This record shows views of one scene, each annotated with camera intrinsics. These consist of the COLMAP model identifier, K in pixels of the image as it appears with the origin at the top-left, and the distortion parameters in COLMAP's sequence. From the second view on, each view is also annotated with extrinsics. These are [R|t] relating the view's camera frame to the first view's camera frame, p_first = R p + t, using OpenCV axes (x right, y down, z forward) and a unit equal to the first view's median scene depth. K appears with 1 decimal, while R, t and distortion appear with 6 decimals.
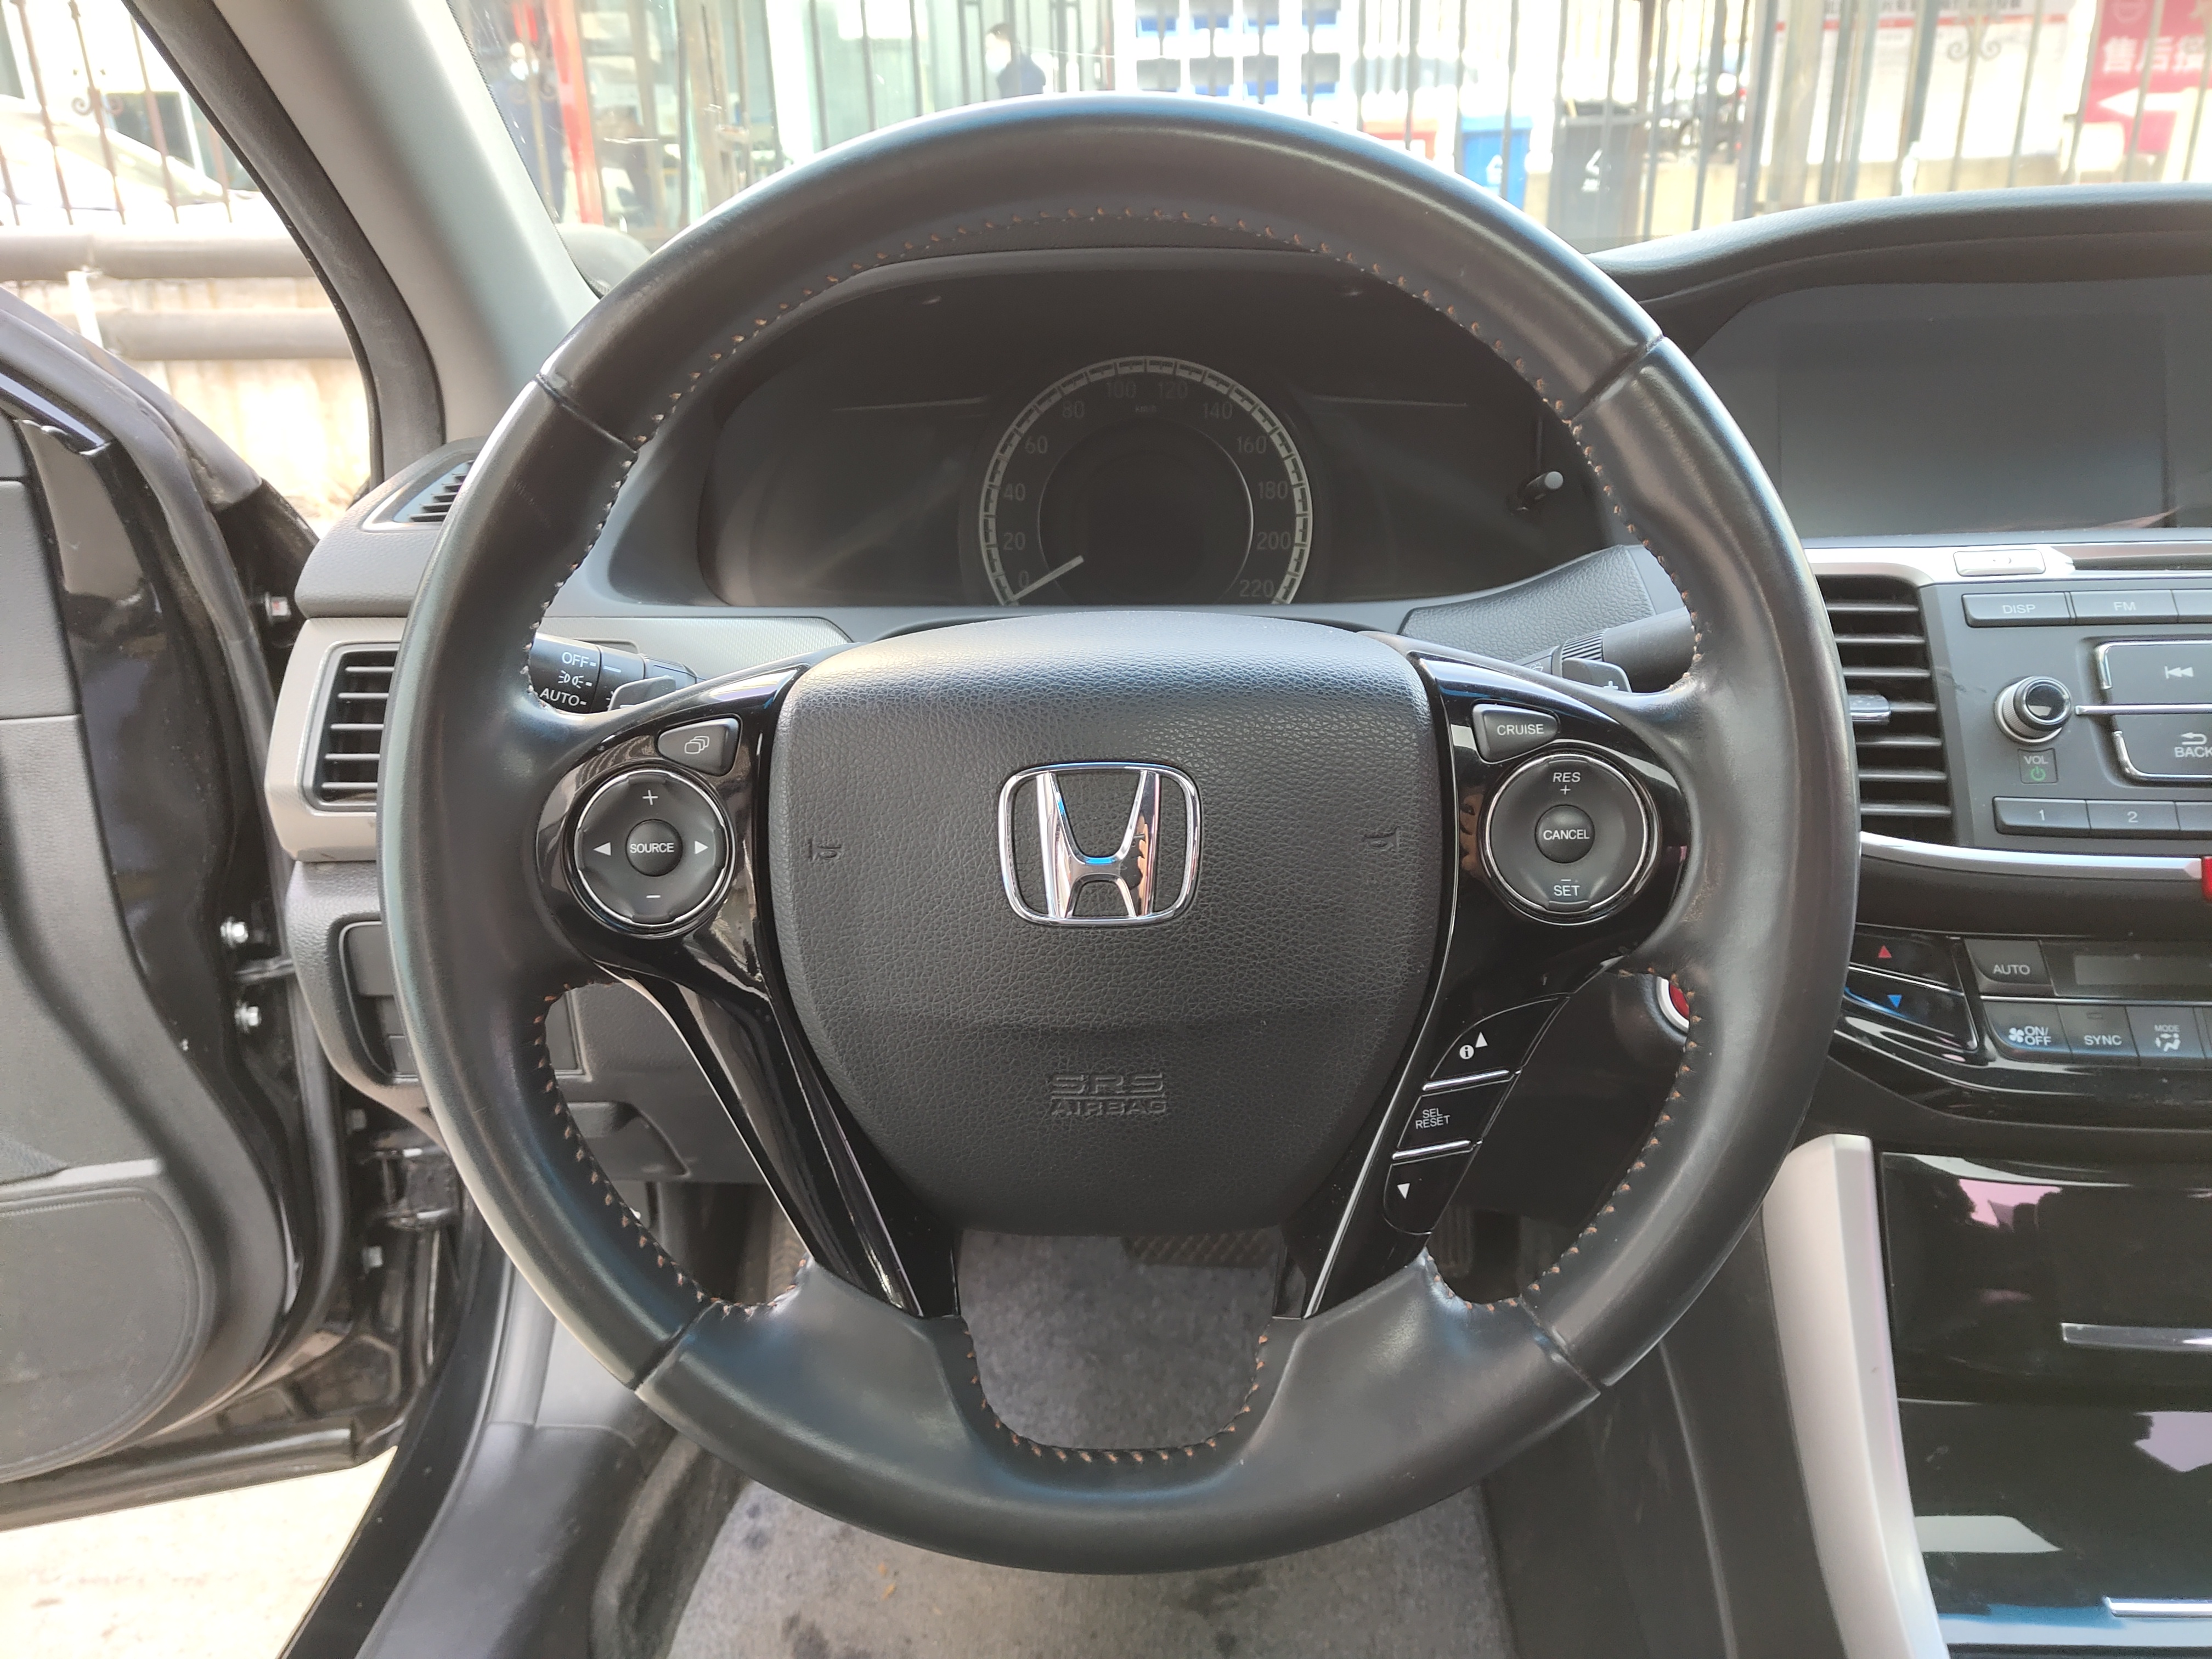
lens RADIAL K [[1753.2, 0, 1106.0], [0, 1753.2, 829.5], [0, 0, 1]] dist [0.010599, 0.006575]
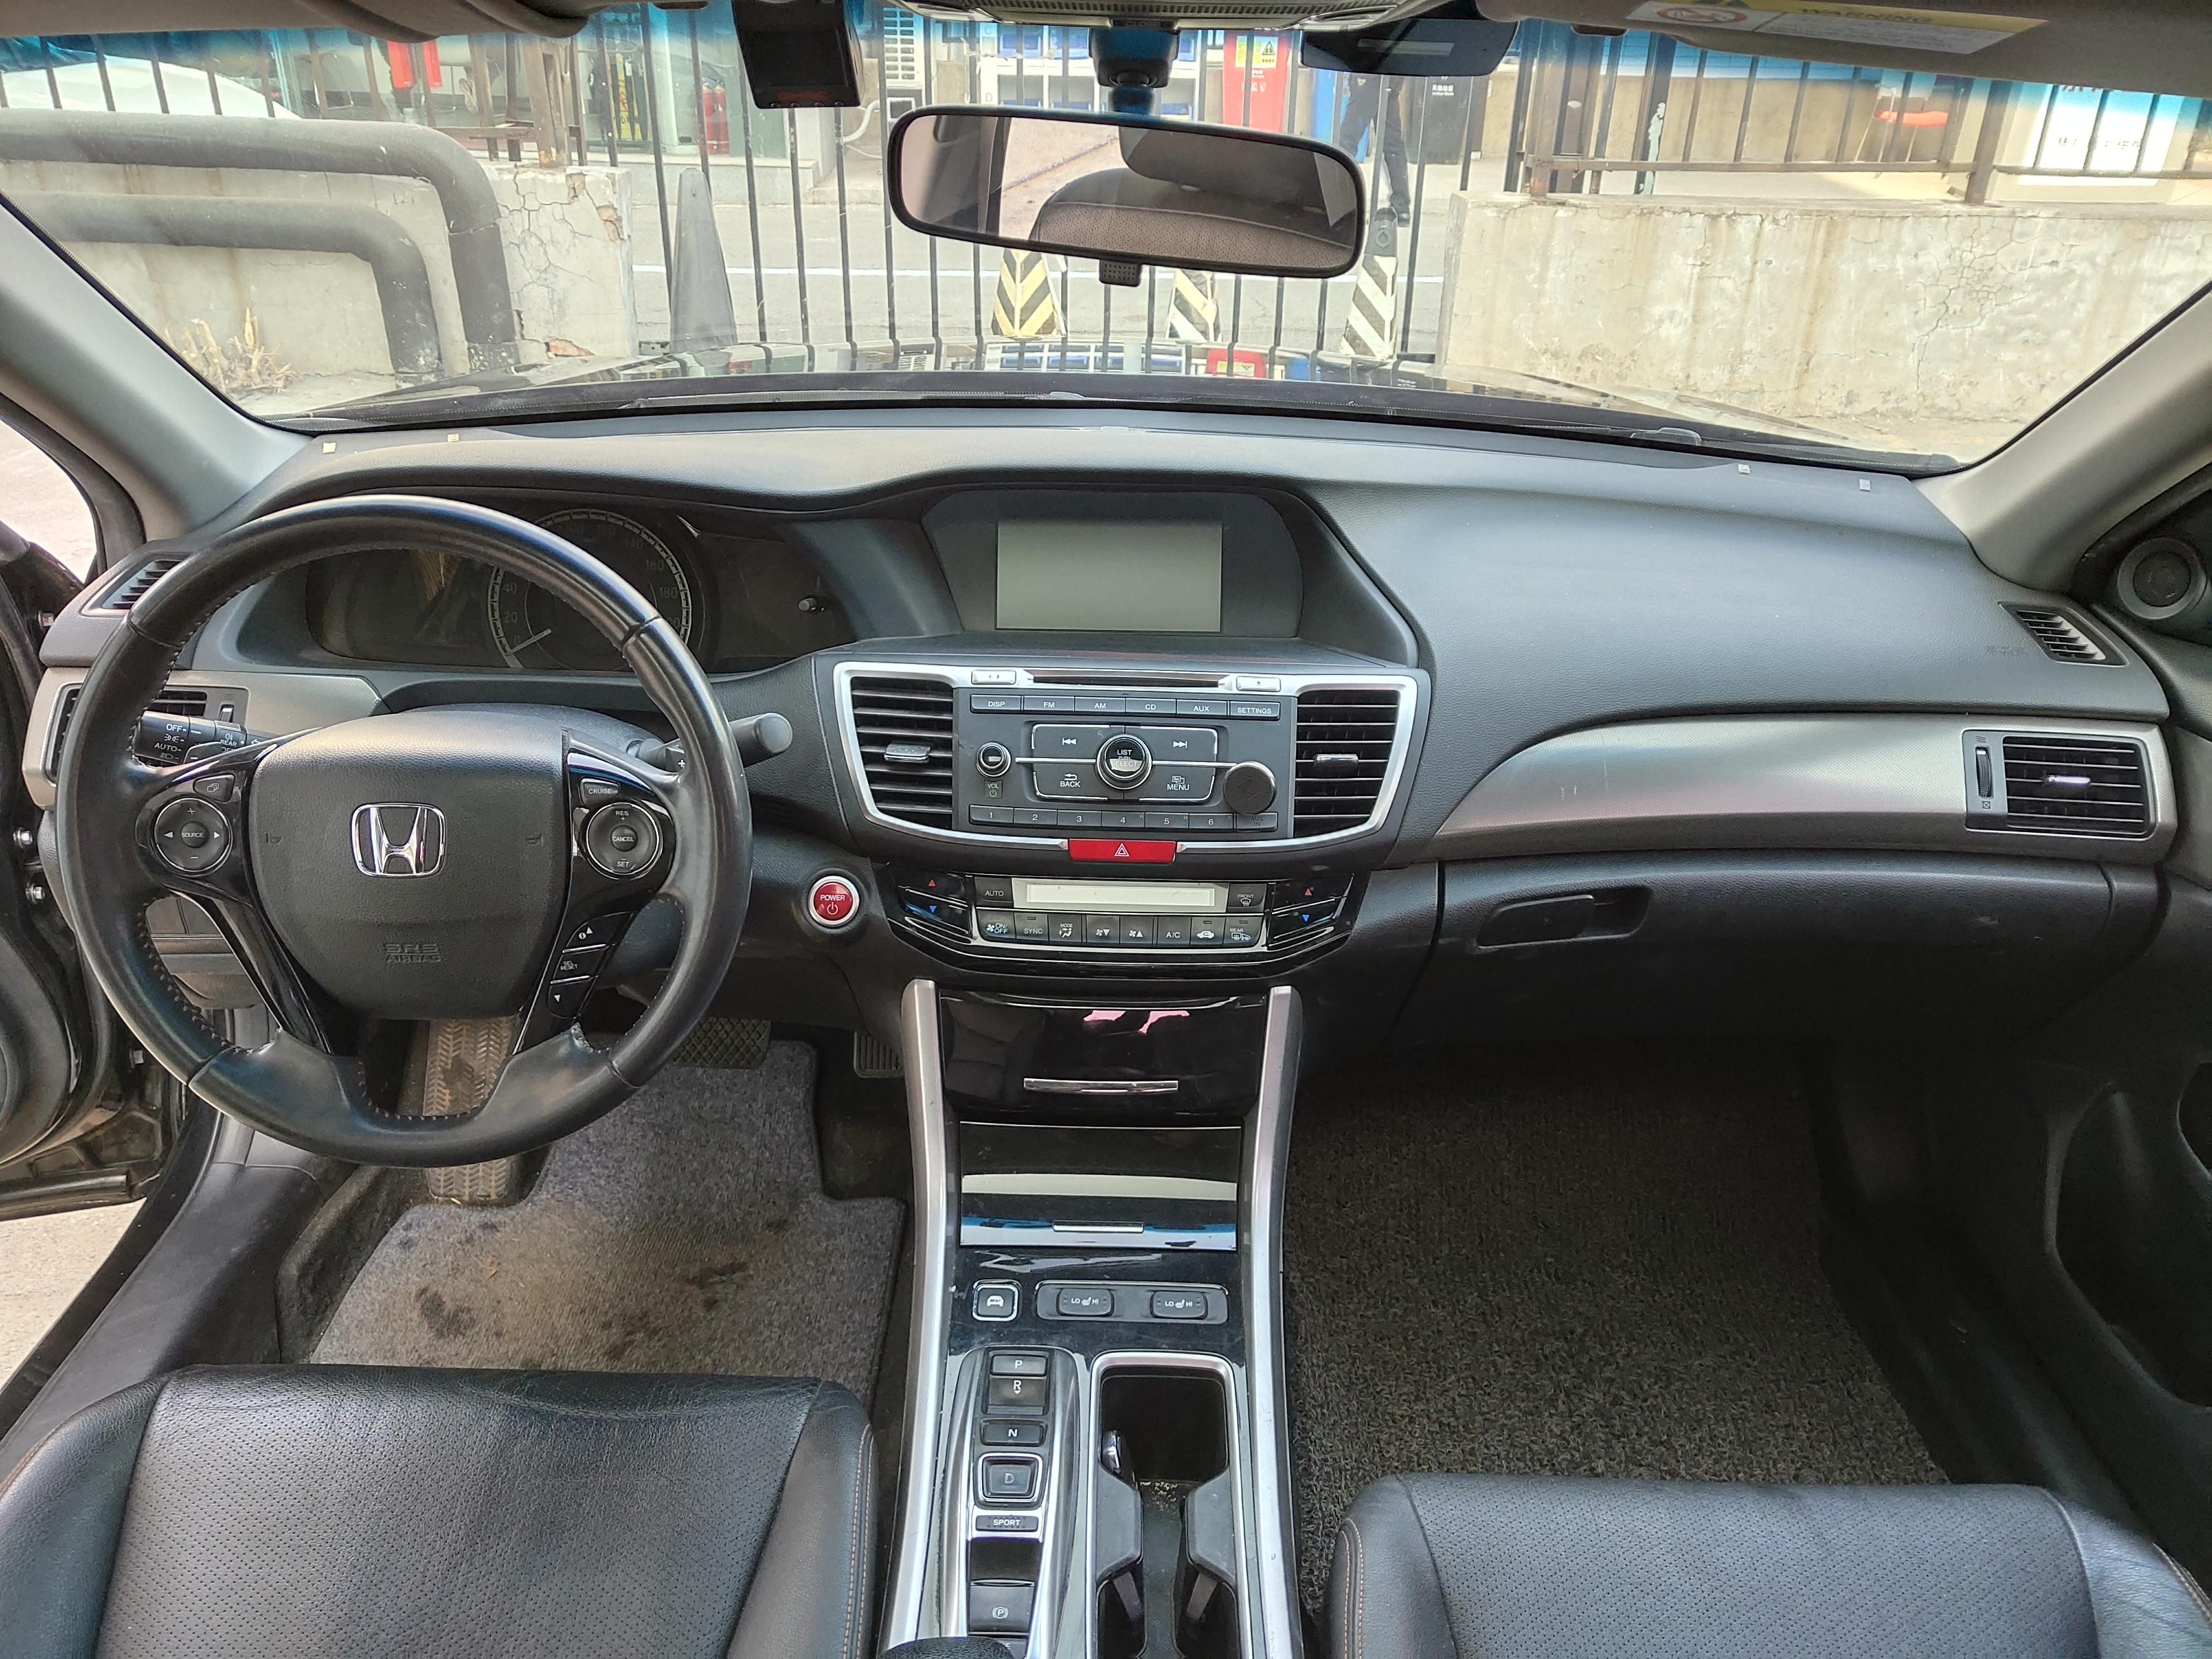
lens RADIAL K [[1760.0, 0, 1149.4], [0, 1760.0, 842.9], [0, 0, 1]] dist [0.019981, -0.000695]
pose [[0.996989, 0.018946, 0.075197, 0.517157], [-0.025357, 0.996037, 0.085244, -0.135086], [-0.073284, -0.086894, 0.993518, -0.853647]]
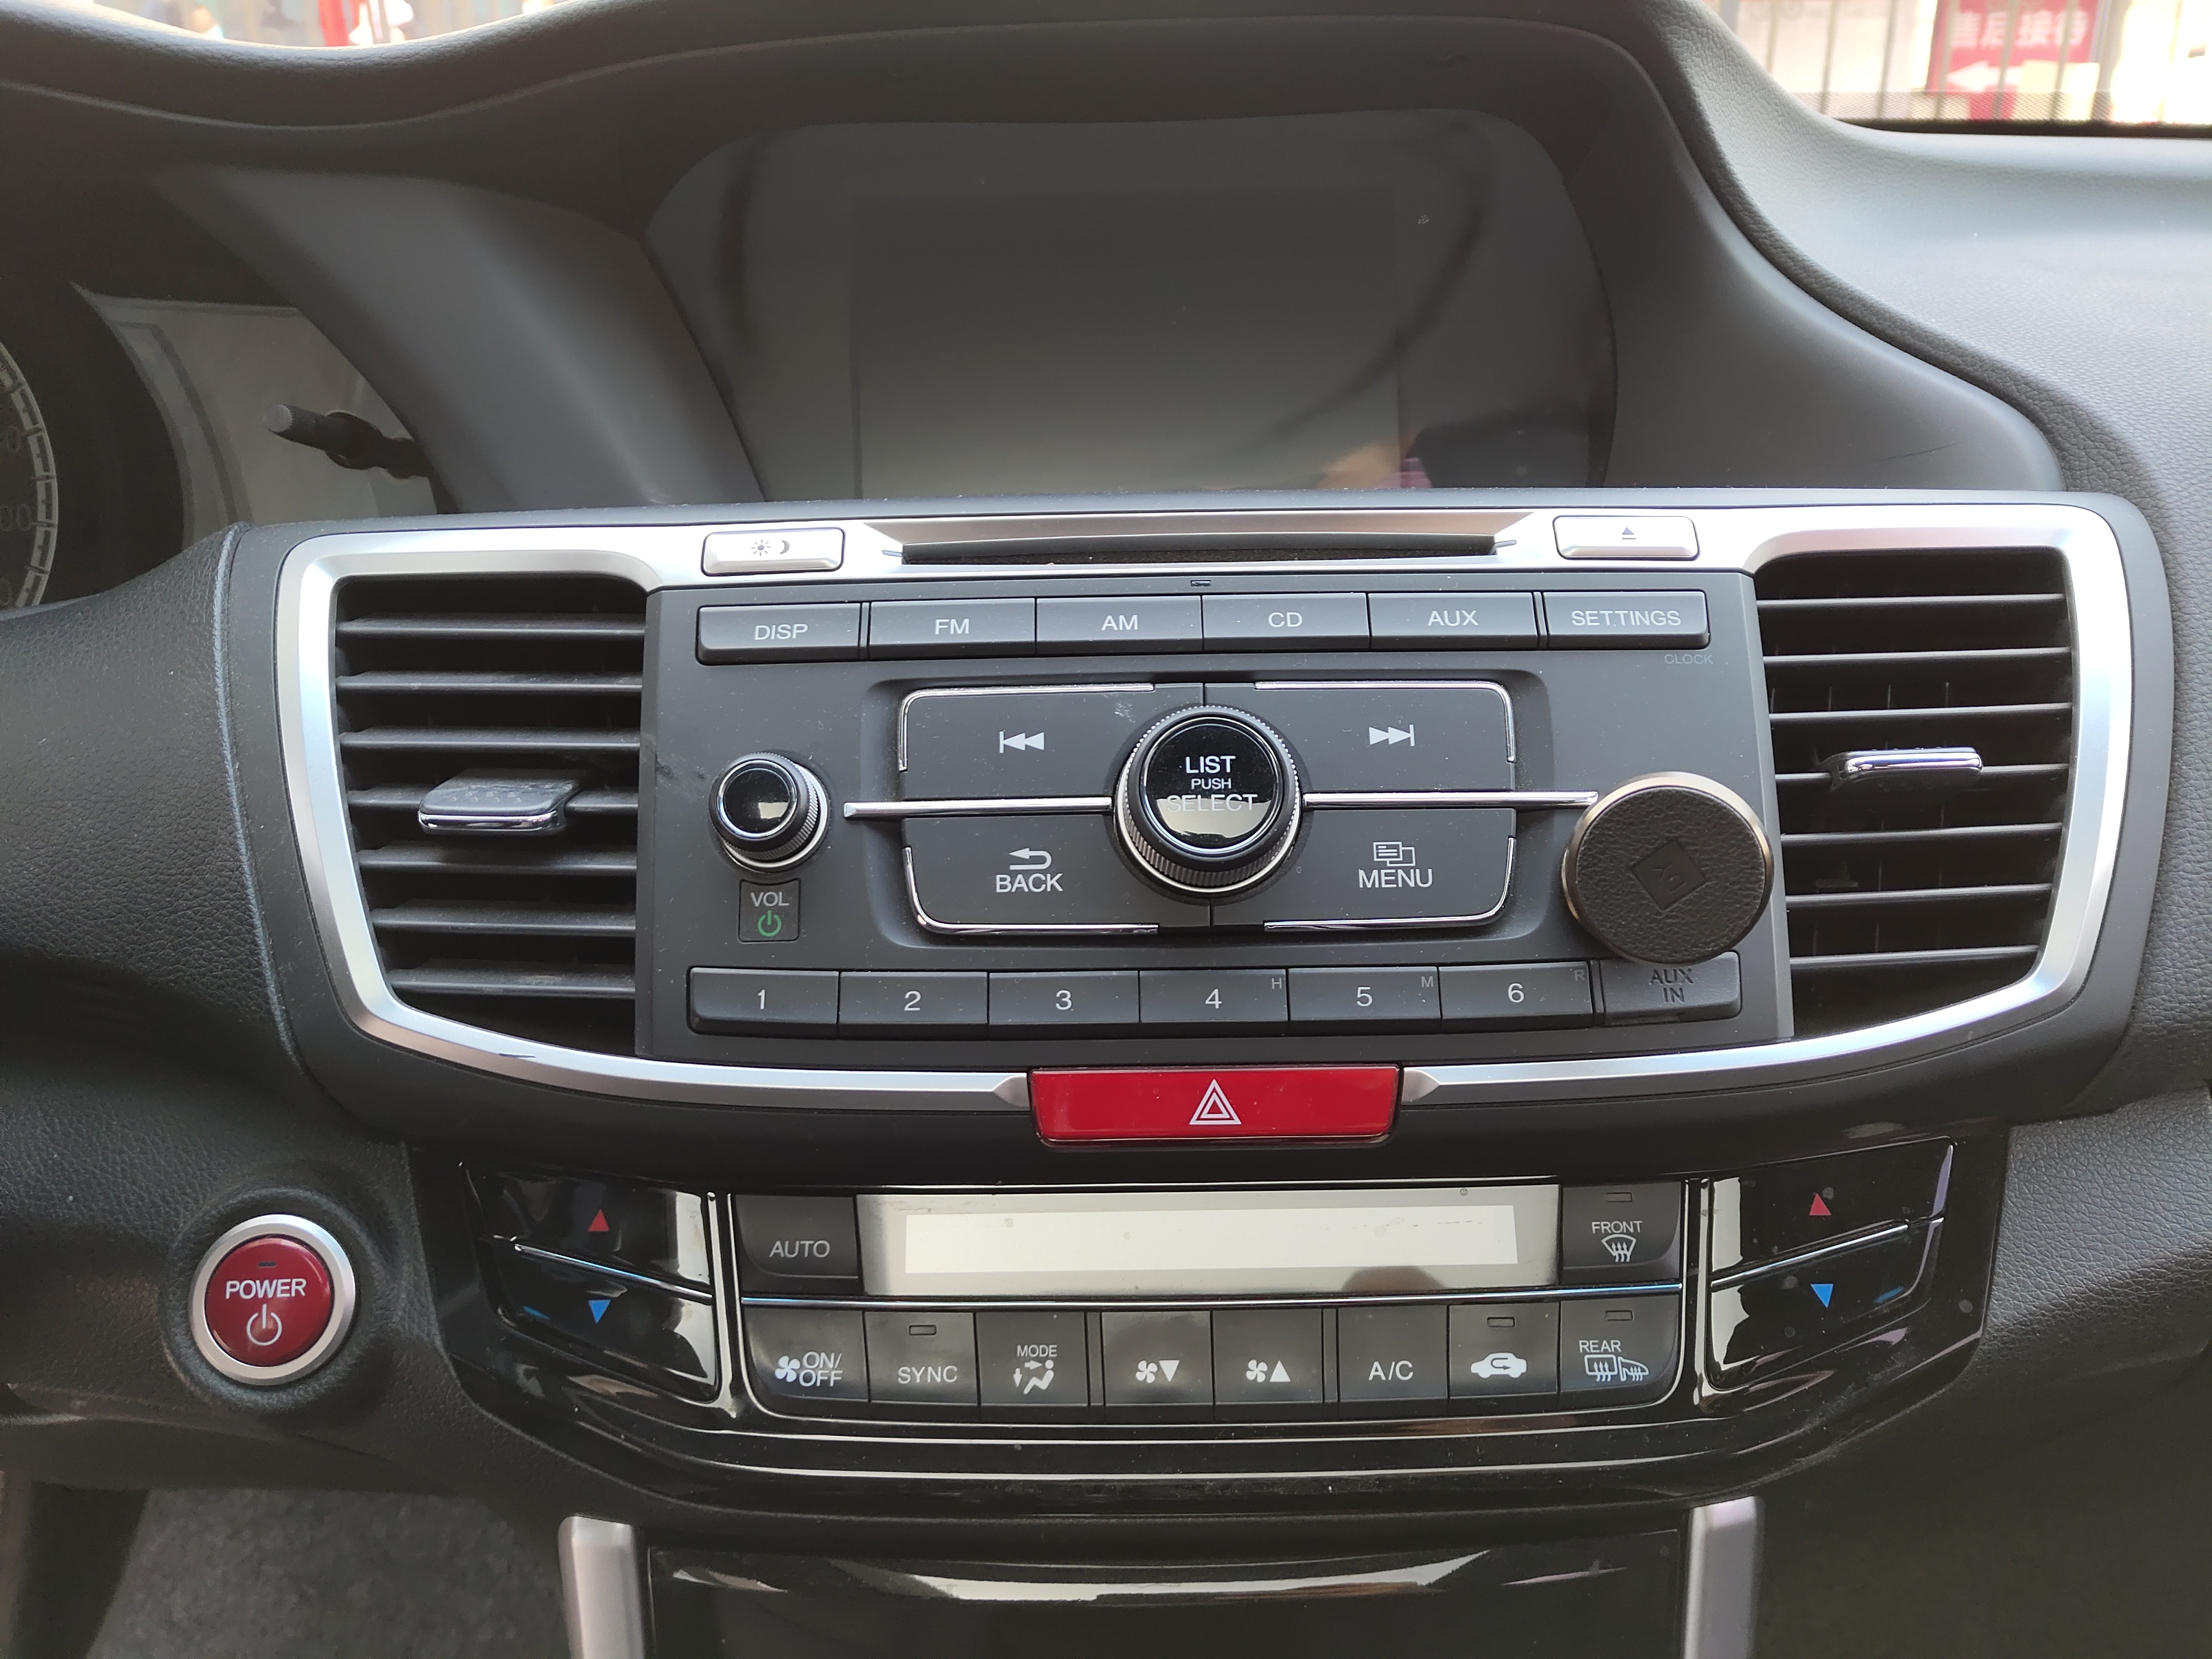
lens RADIAL K [[1788.1, 0, 1106.0], [0, 1788.1, 829.5], [0, 0, 1]] dist [0.009105, -0.017639]
pose [[0.998056, -0.015611, 0.060344, 0.560803], [0.015077, 0.999843, 0.009286, -0.061247], [-0.060479, -0.008358, 0.998134, 0.387824]]
